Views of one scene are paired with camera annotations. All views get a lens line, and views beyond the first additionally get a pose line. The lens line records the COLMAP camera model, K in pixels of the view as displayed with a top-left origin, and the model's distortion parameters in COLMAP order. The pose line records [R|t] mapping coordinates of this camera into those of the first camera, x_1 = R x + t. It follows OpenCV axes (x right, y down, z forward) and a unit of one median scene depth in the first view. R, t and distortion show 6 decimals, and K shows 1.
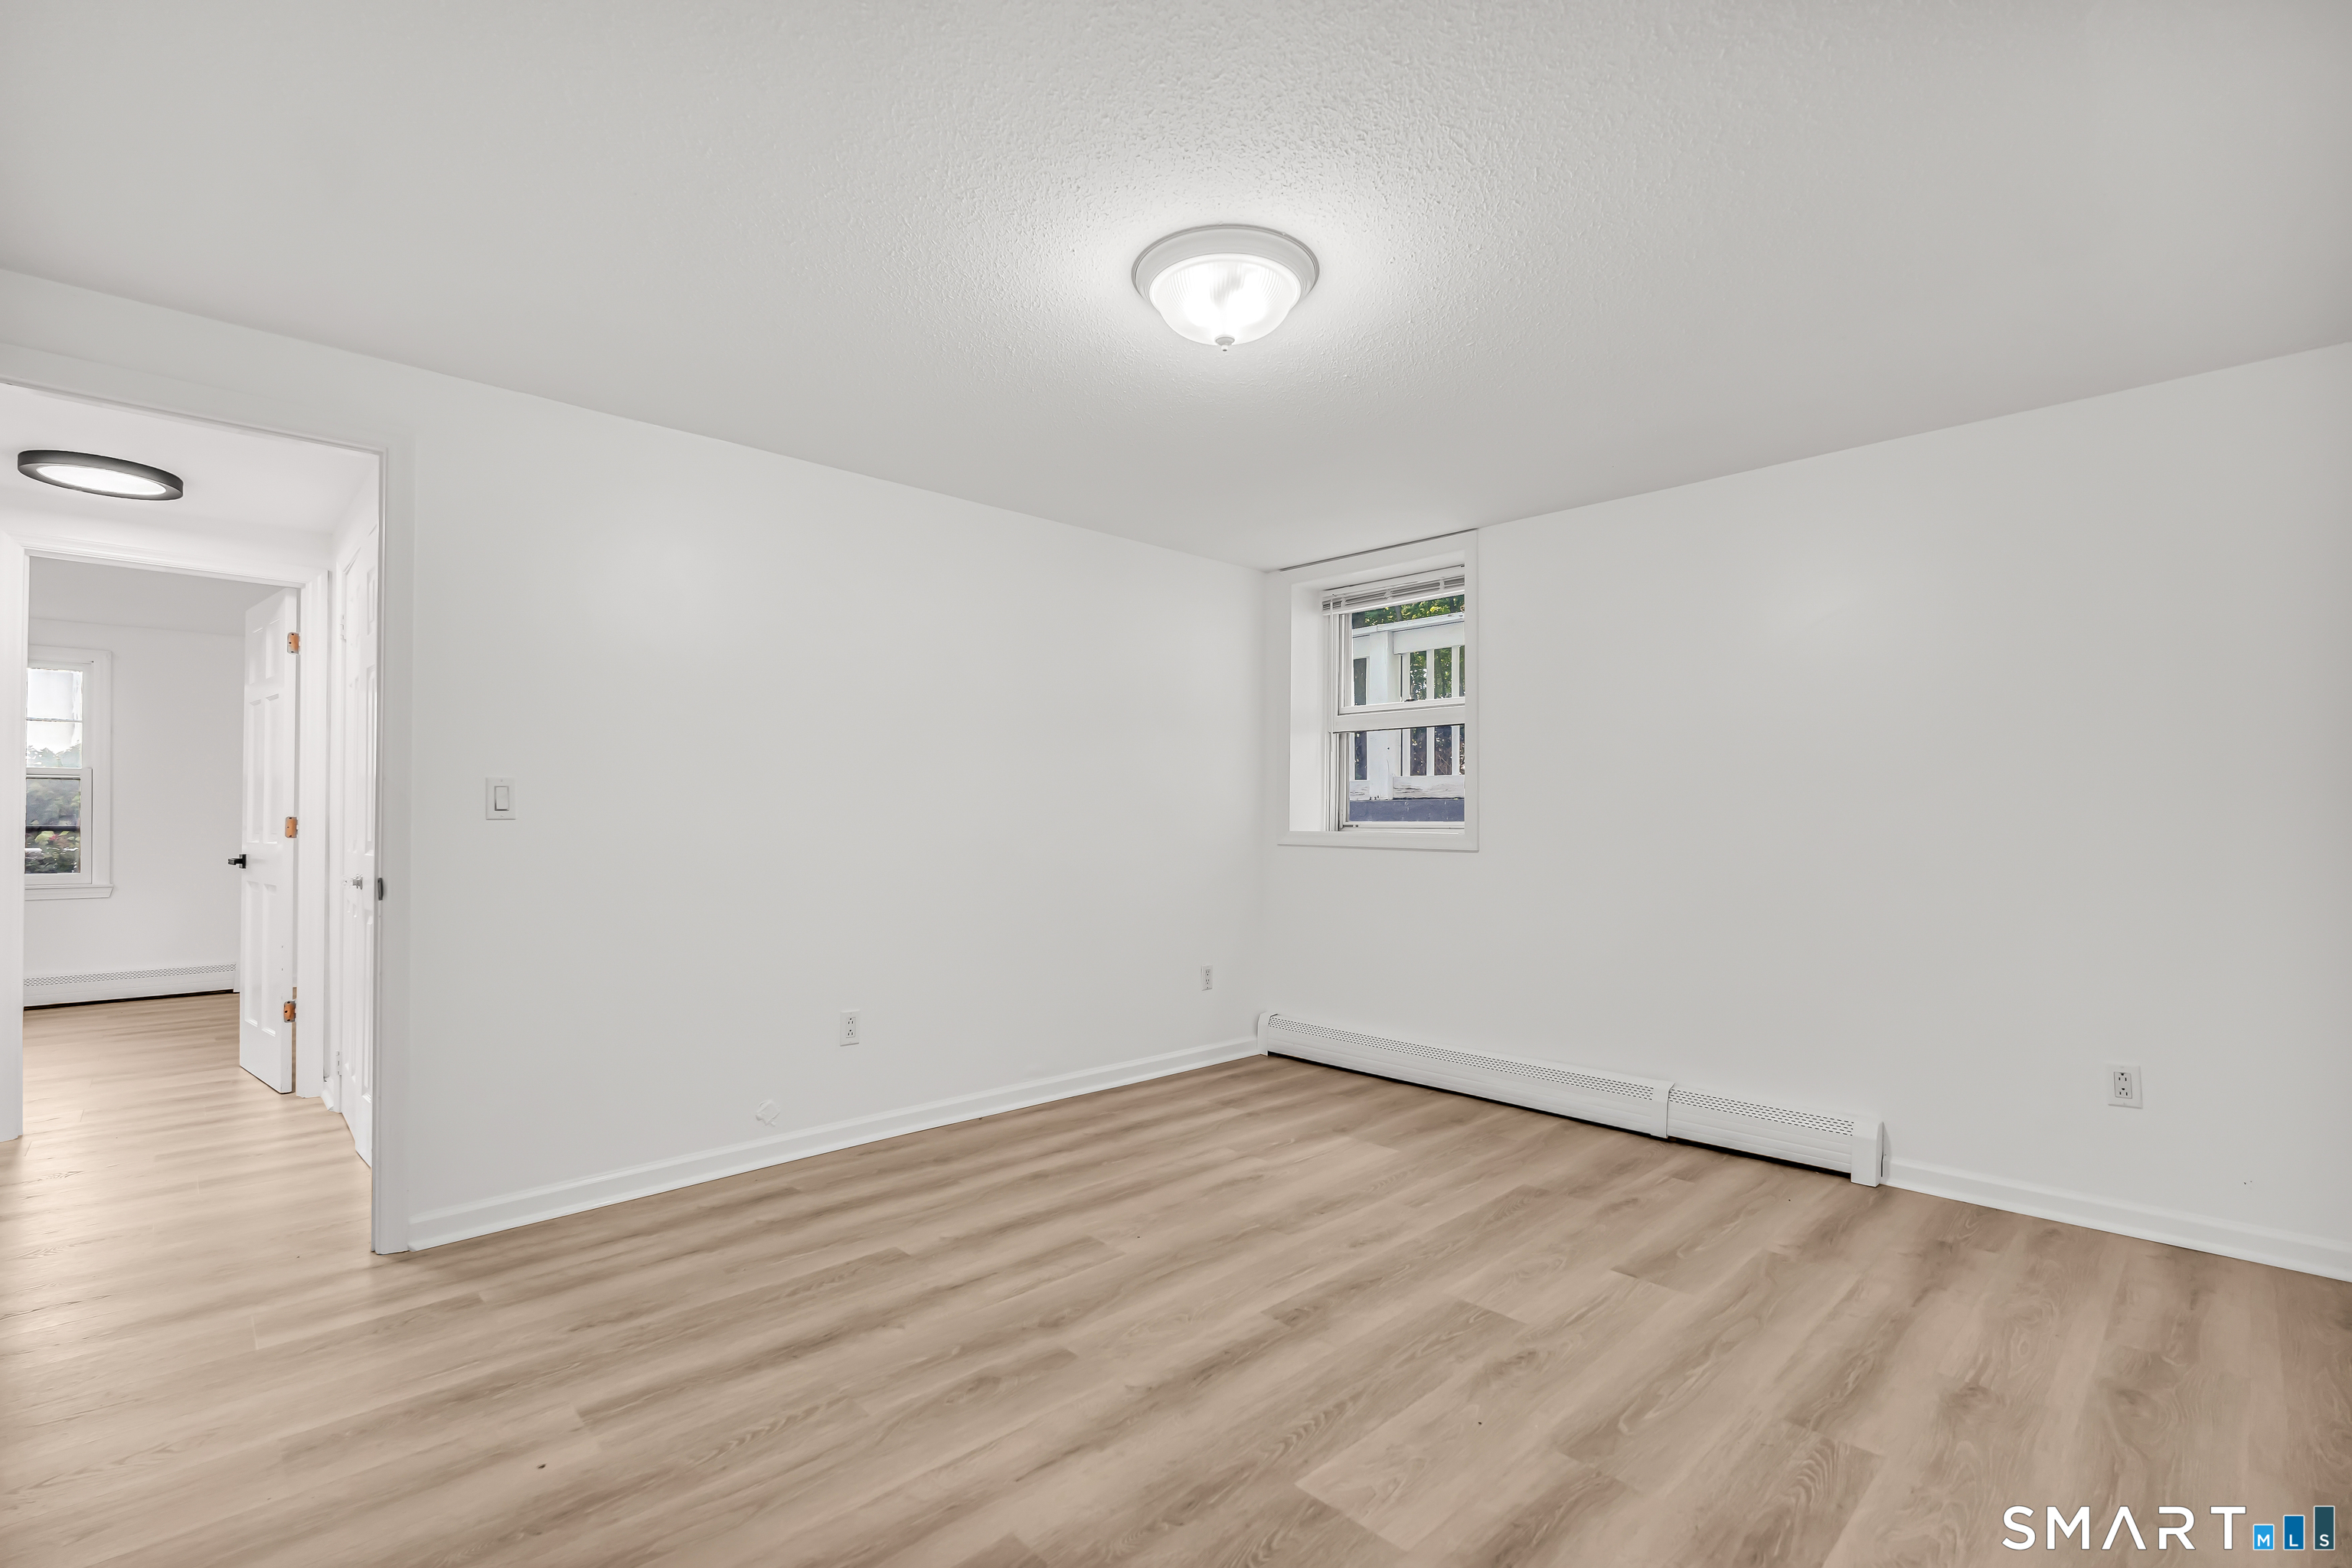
lens RADIAL K [[1050.4, 0, 1192.2], [0, 1050.4, 805.3], [0, 0, 1]] dist [-0.005139, -0.000125]
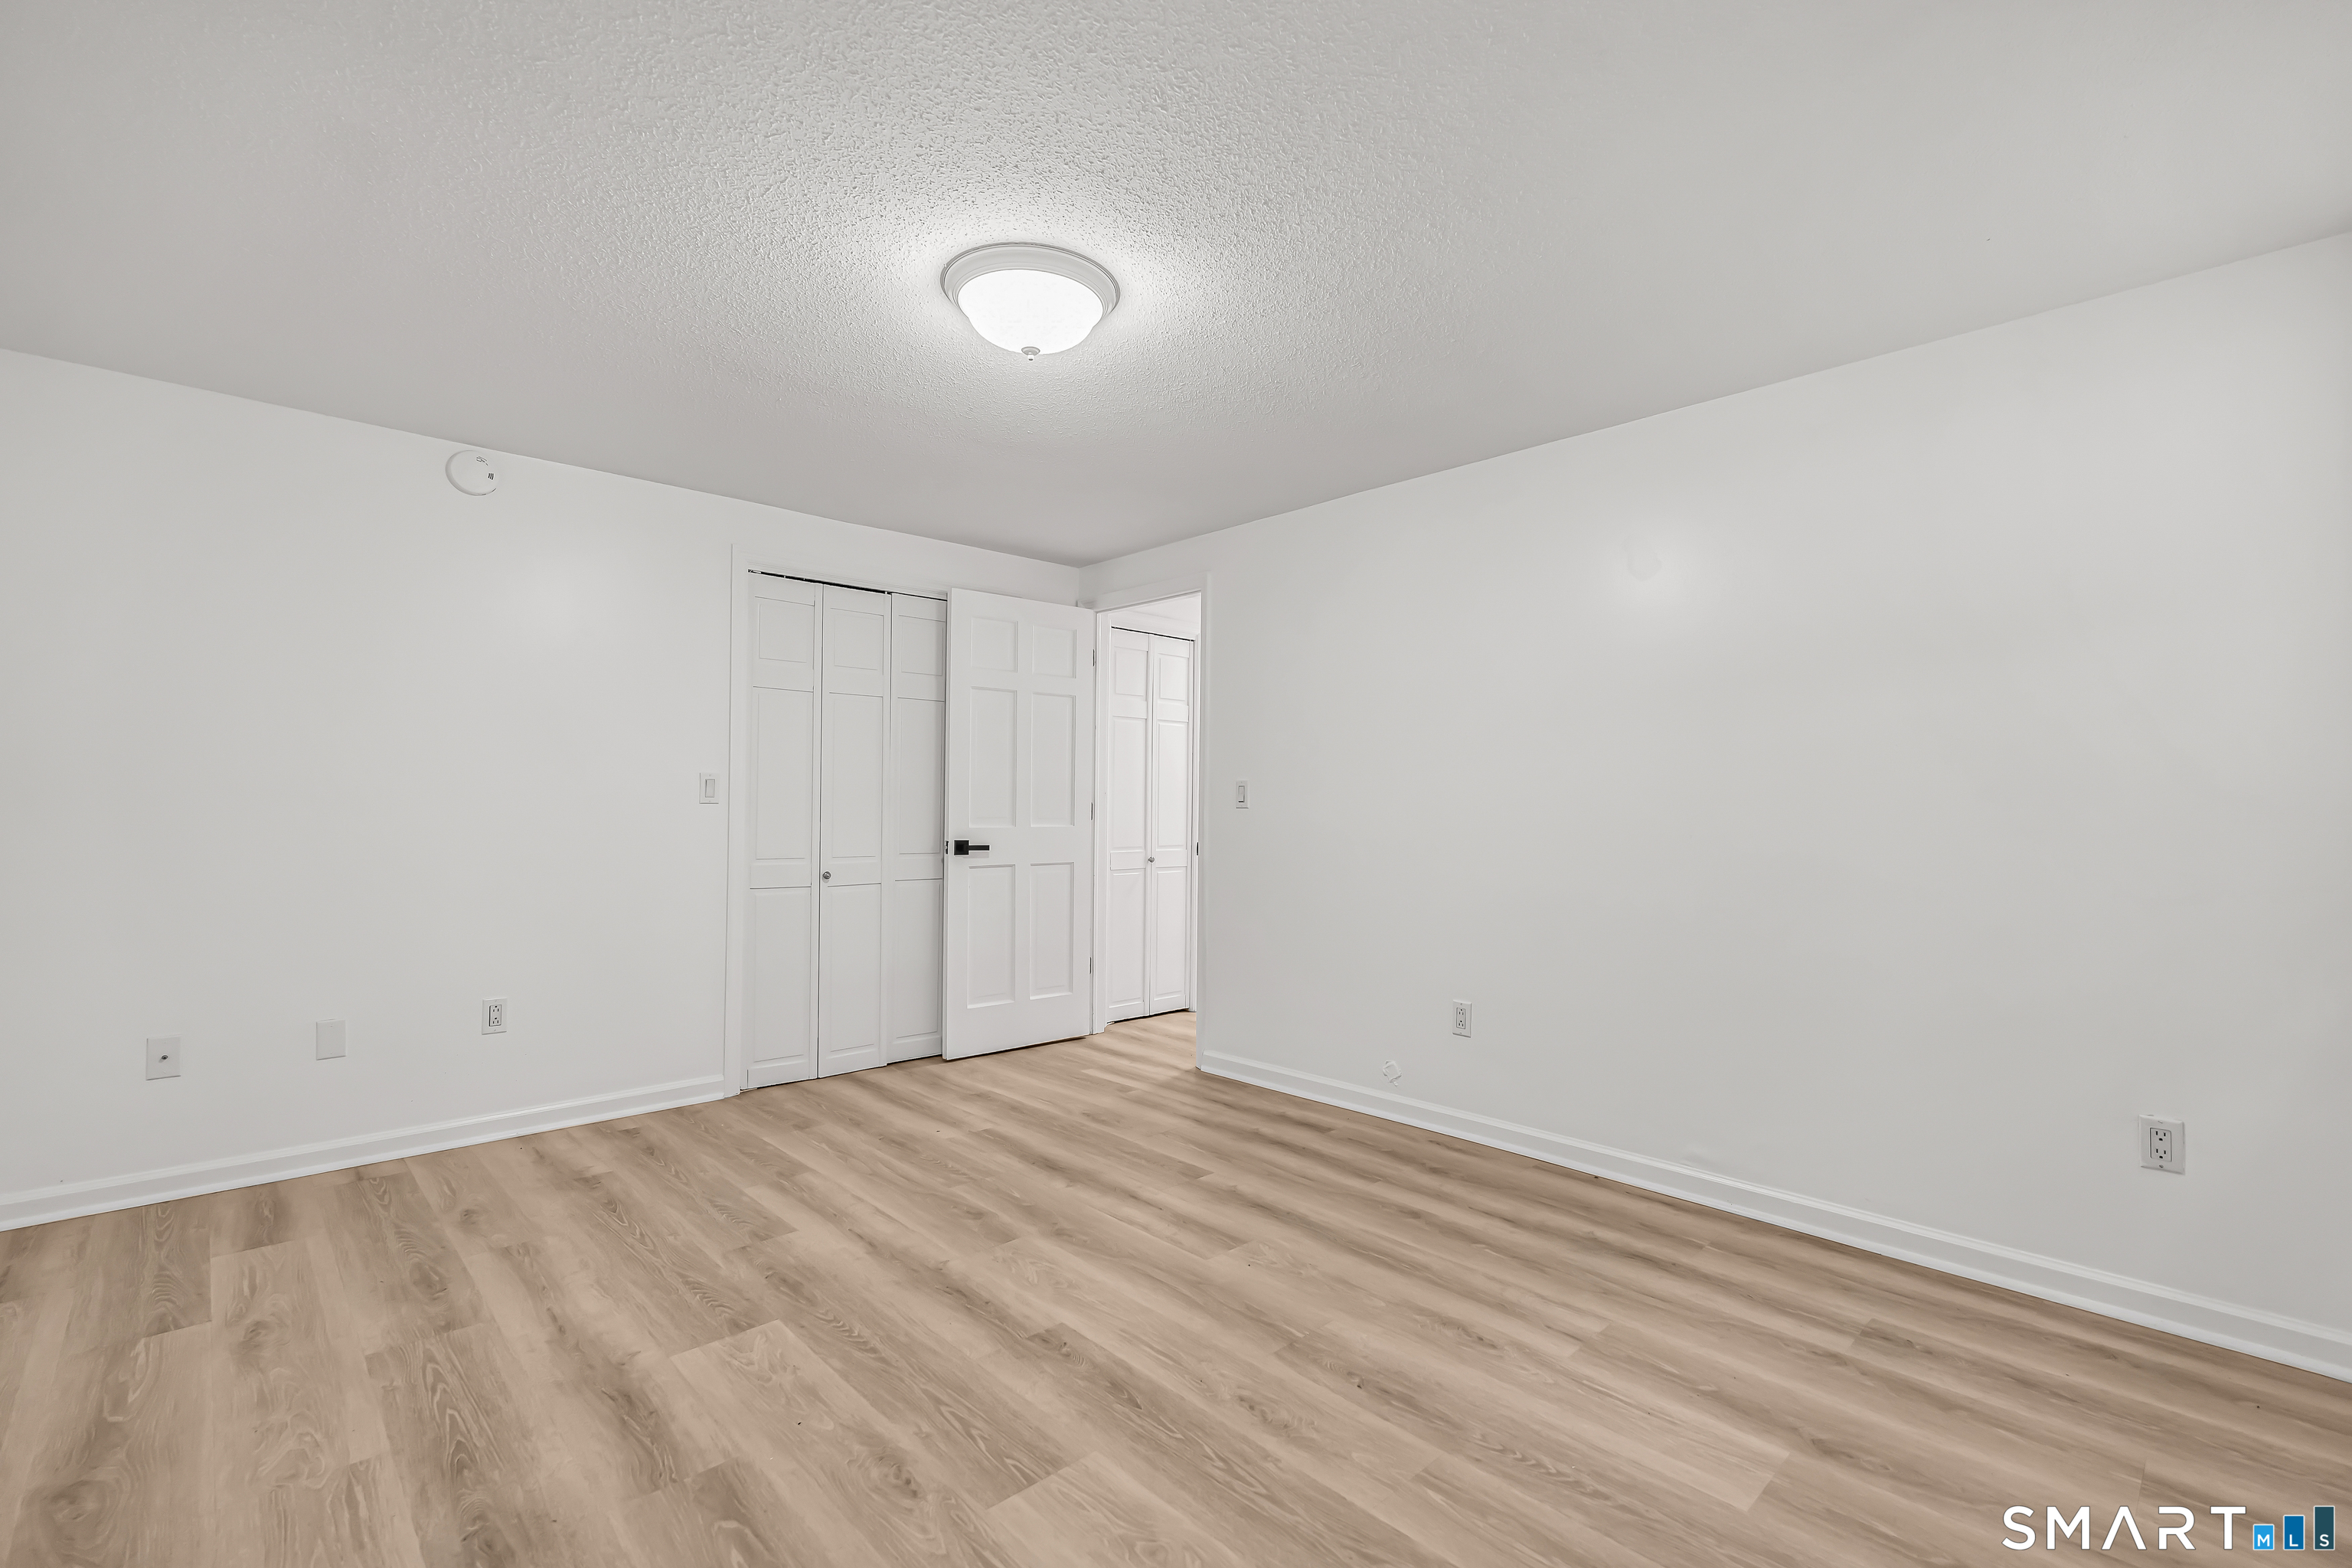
lens RADIAL K [[1051.0, 0, 1169.7], [0, 1051.0, 811.4], [0, 0, 1]] dist [-0.004737, 0.000070]
pose [[-0.033338, 0.002963, -0.999440, 0.913861], [0.004450, 0.999986, 0.002817, 0.015363], [0.999434, -0.004353, -0.033351, 1.021072]]
